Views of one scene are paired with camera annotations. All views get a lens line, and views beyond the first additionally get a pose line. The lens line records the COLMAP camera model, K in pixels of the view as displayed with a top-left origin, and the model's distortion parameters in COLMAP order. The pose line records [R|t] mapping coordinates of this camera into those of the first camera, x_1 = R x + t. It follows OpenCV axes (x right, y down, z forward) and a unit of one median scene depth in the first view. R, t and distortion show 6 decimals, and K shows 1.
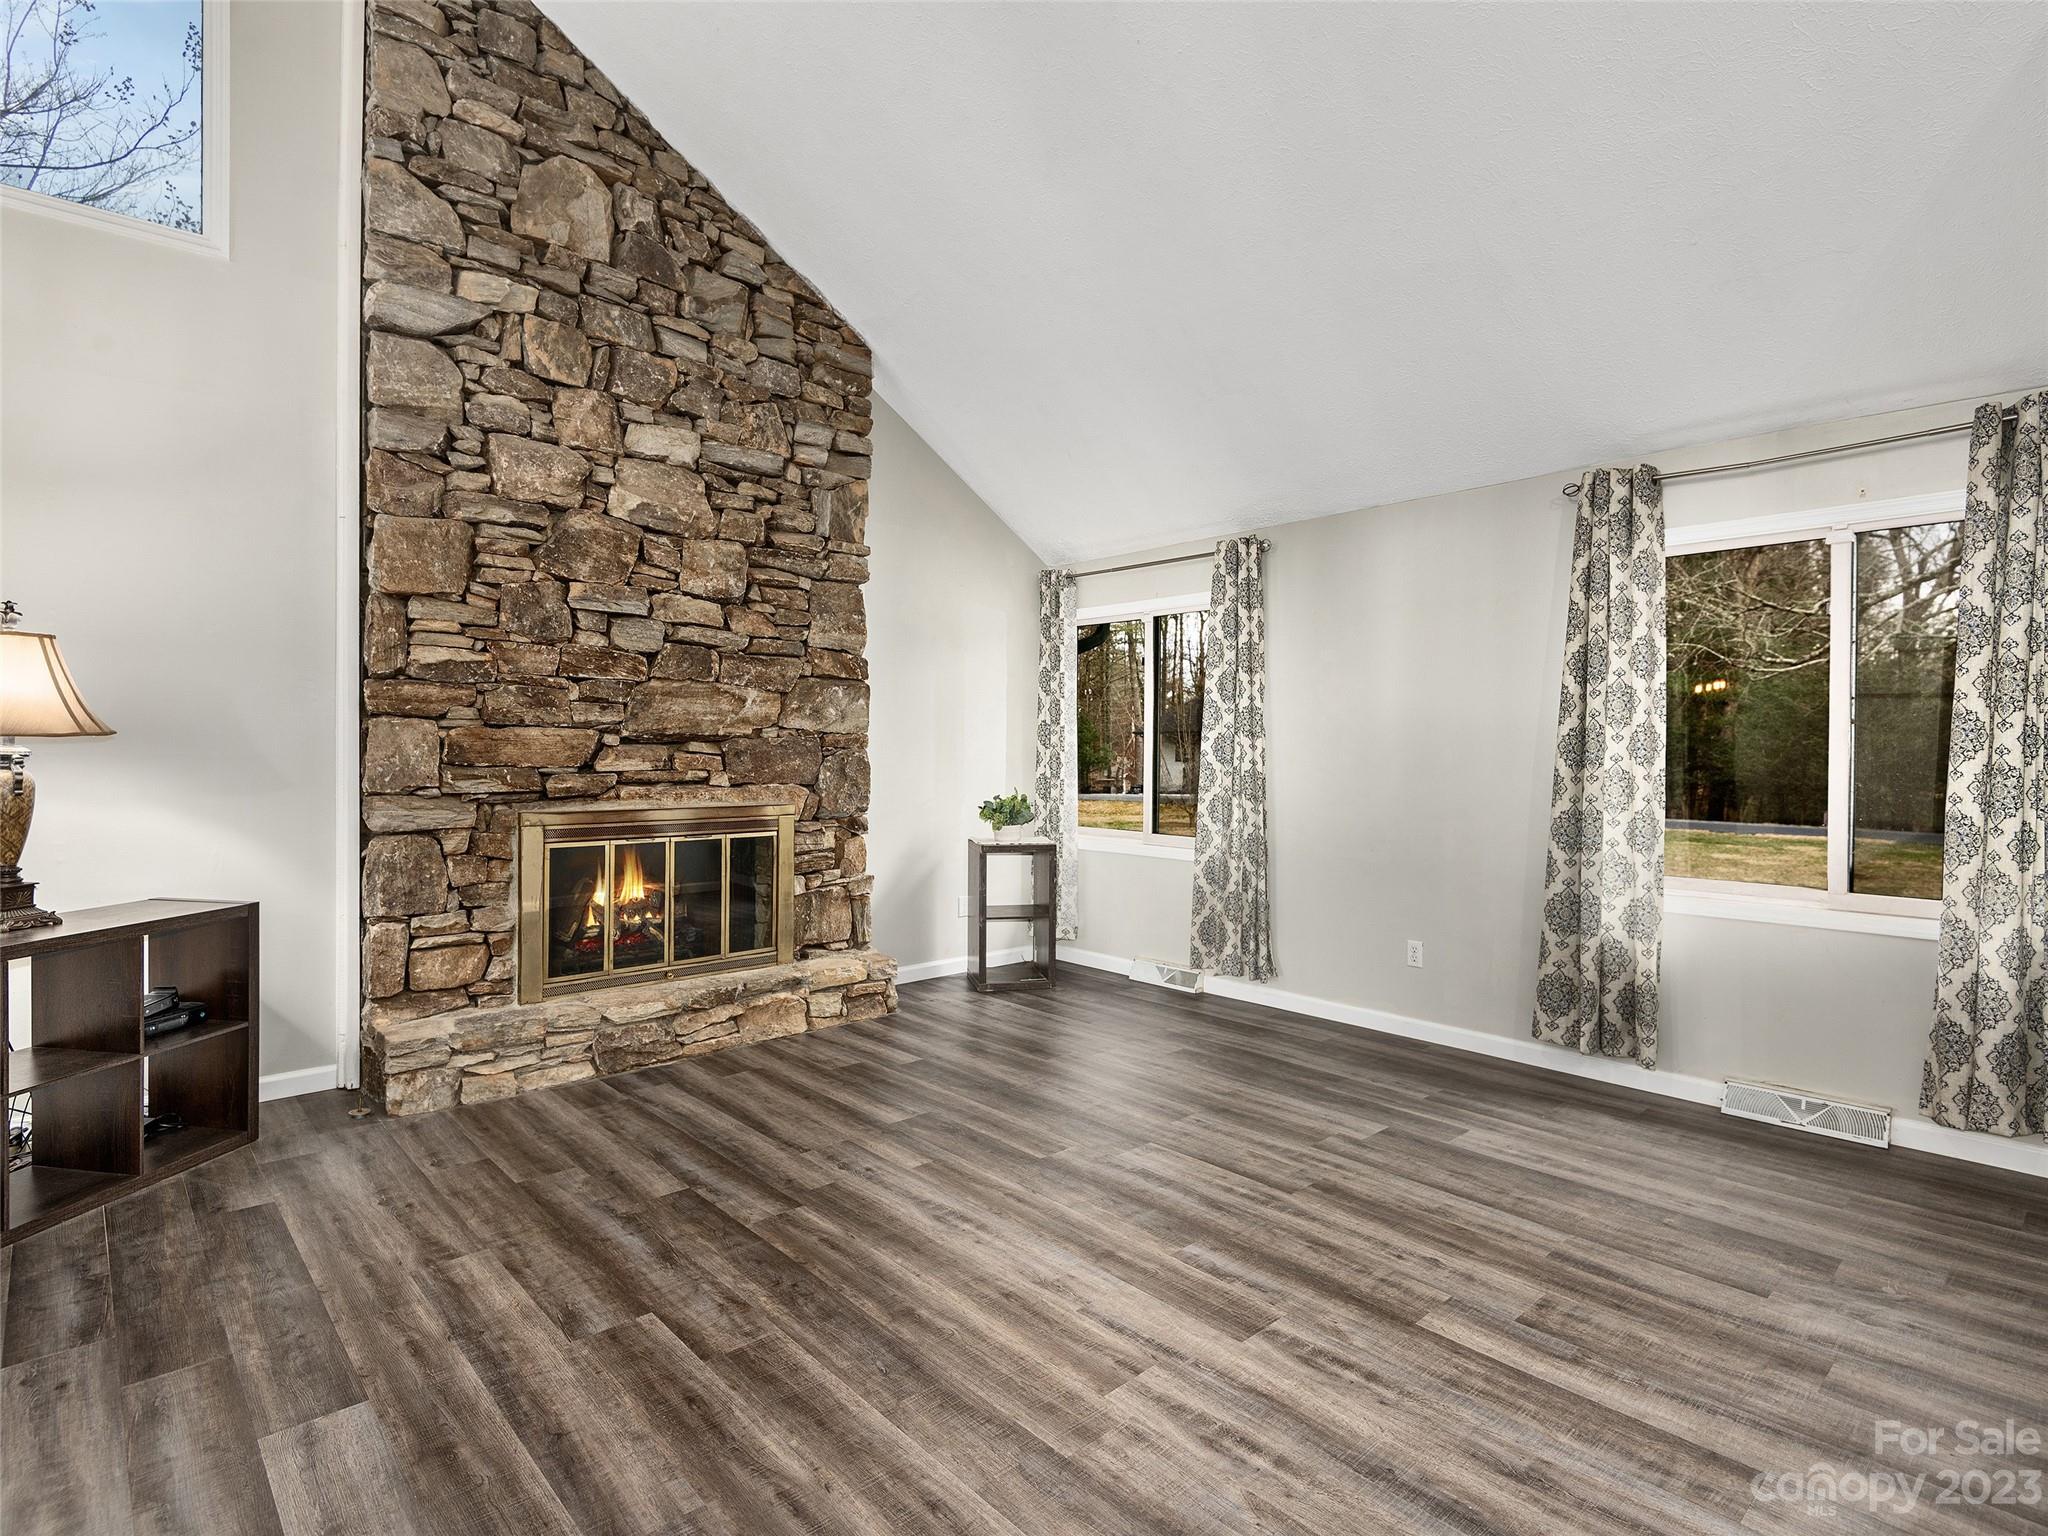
lens RADIAL K [[1046.4, 0, 1030.9], [0, 1046.4, 760.2], [0, 0, 1]] dist [0.038576, -0.026231]
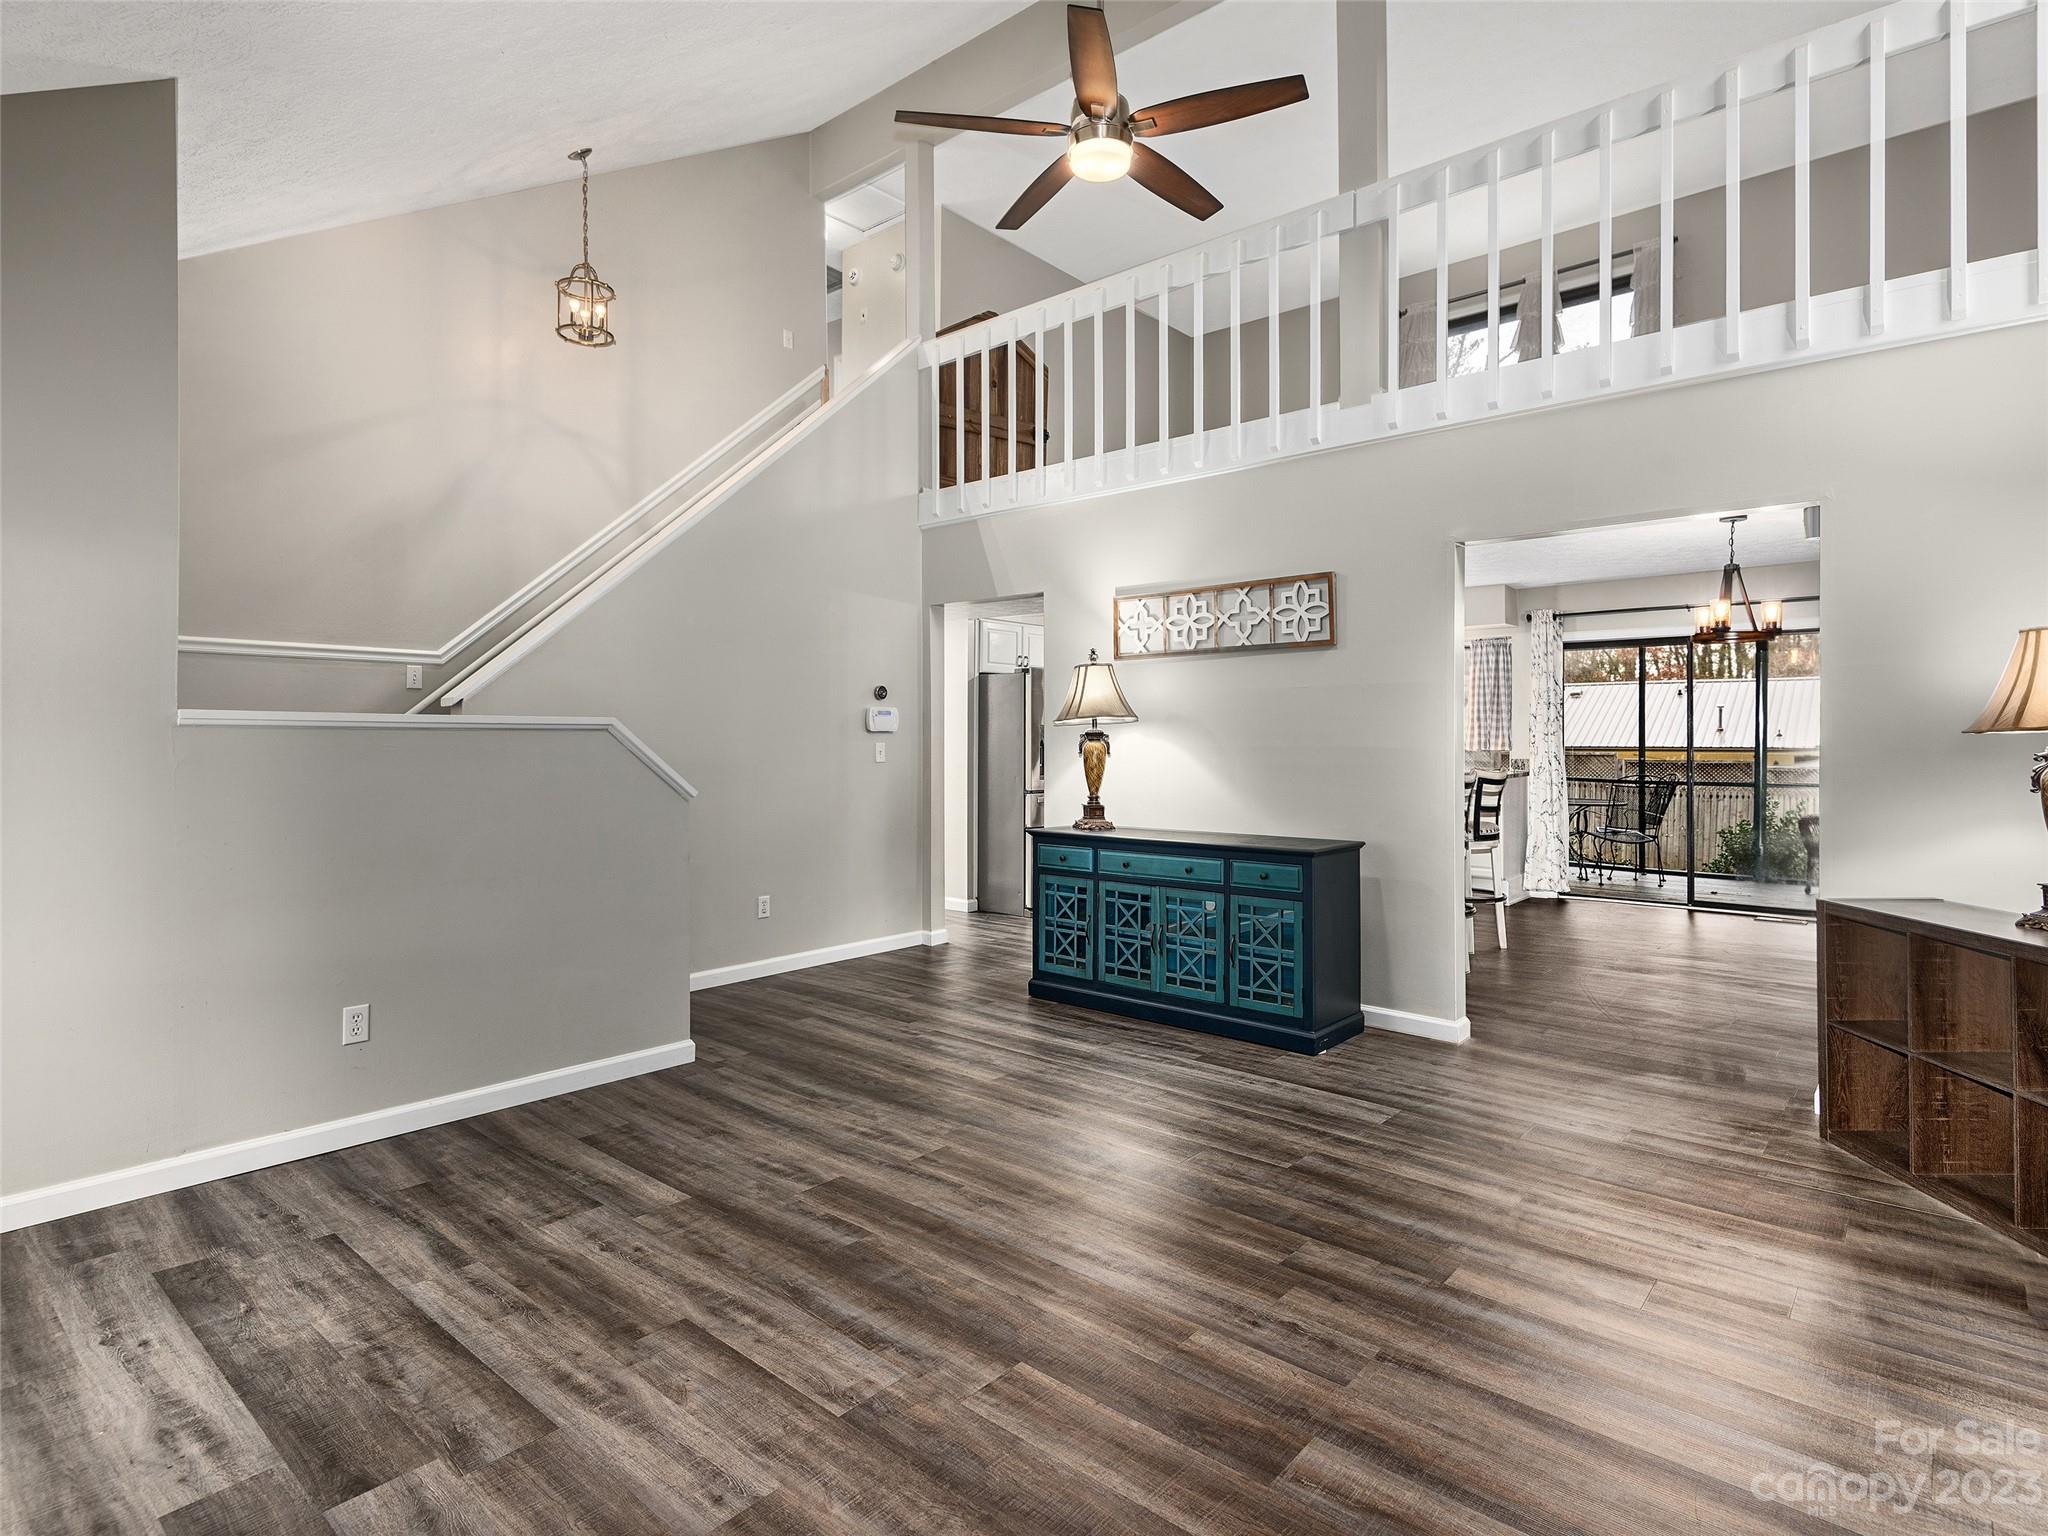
lens RADIAL K [[1046.4, 0, 1030.9], [0, 1046.4, 760.2], [0, 0, 1]] dist [0.038576, -0.026231]
pose [[-0.993487, -0.005968, -0.113789, 0.100000], [-0.009863, 0.999383, 0.033696, -0.024223], [0.113518, 0.034599, -0.992933, 2.028956]]
